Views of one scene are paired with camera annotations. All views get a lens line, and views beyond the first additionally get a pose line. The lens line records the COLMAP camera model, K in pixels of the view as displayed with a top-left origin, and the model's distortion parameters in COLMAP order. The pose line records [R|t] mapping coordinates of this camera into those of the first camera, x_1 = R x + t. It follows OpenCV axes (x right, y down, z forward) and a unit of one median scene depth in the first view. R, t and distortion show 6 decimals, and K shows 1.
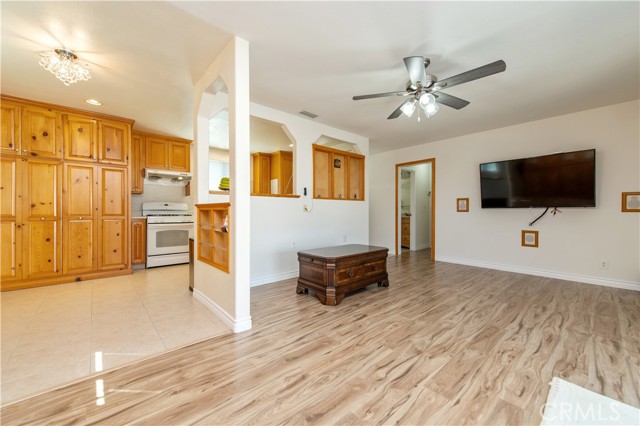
lens RADIAL K [[252.0, 0, 316.7], [0, 252.0, 210.9], [0, 0, 1]] dist [0.003503, -0.001507]
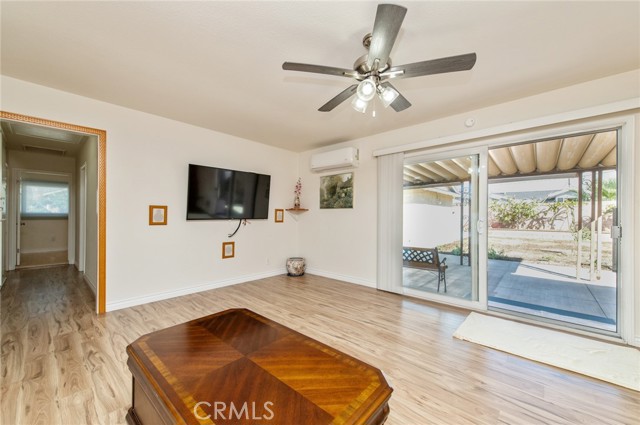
lens RADIAL K [[252.0, 0, 319.4], [0, 252.0, 216.6], [0, 0, 1]] dist [0.003503, -0.001507]
pose [[-0.119754, -0.002862, 0.992799, -0.311080], [-0.002693, 0.999993, 0.002558, -0.044553], [-0.992800, -0.002367, -0.119761, 1.234728]]
